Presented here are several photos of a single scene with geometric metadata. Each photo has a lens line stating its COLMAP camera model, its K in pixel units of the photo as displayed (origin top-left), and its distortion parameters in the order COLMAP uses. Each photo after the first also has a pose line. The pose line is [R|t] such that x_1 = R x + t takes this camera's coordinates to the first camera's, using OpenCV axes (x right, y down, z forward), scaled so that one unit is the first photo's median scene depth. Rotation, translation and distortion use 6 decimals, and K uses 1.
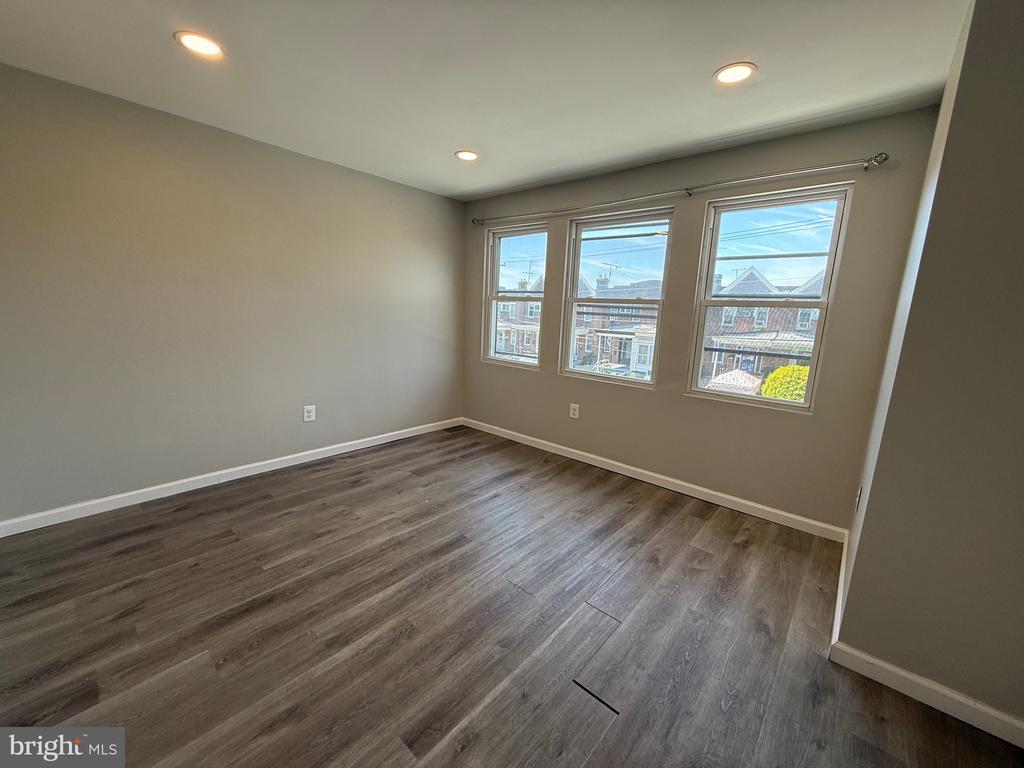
lens RADIAL K [[406.2, 0, 511.7], [0, 406.2, 382.9], [0, 0, 1]] dist [-0.003062, 0.000449]
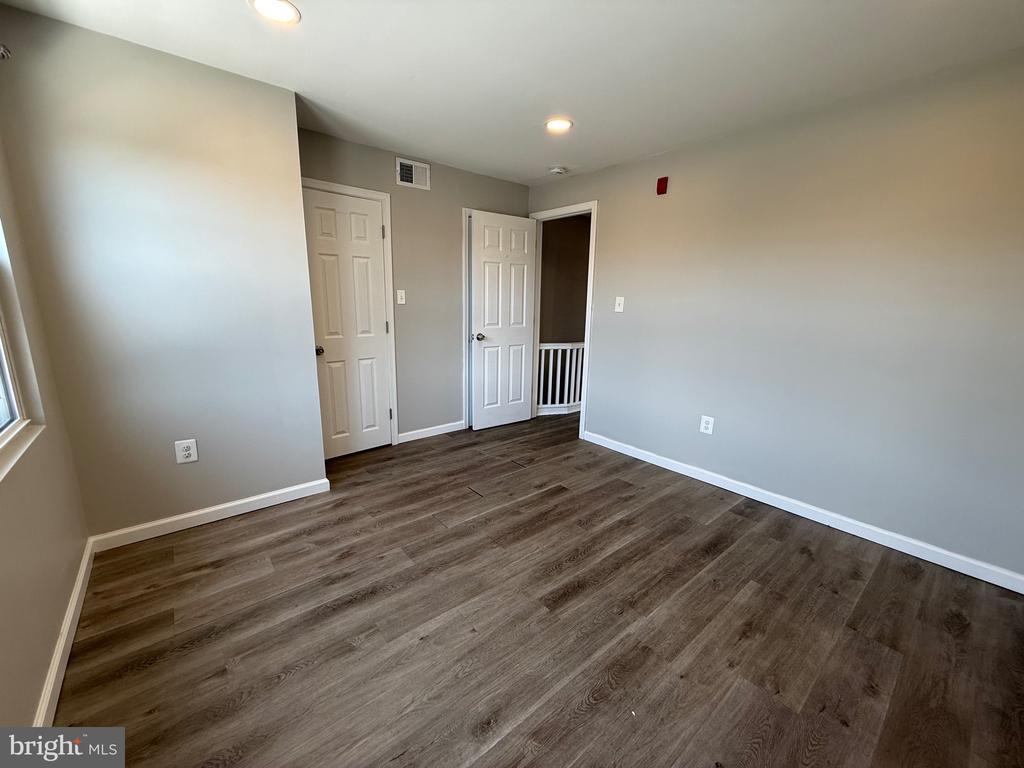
lens RADIAL K [[406.2, 0, 510.3], [0, 406.2, 383.0], [0, 0, 1]] dist [-0.003062, 0.000449]
pose [[-0.985706, -0.090830, 0.141895, -0.140230], [-0.029302, 0.921814, 0.386522, -0.346152], [-0.165909, 0.376839, -0.911299, 1.875649]]
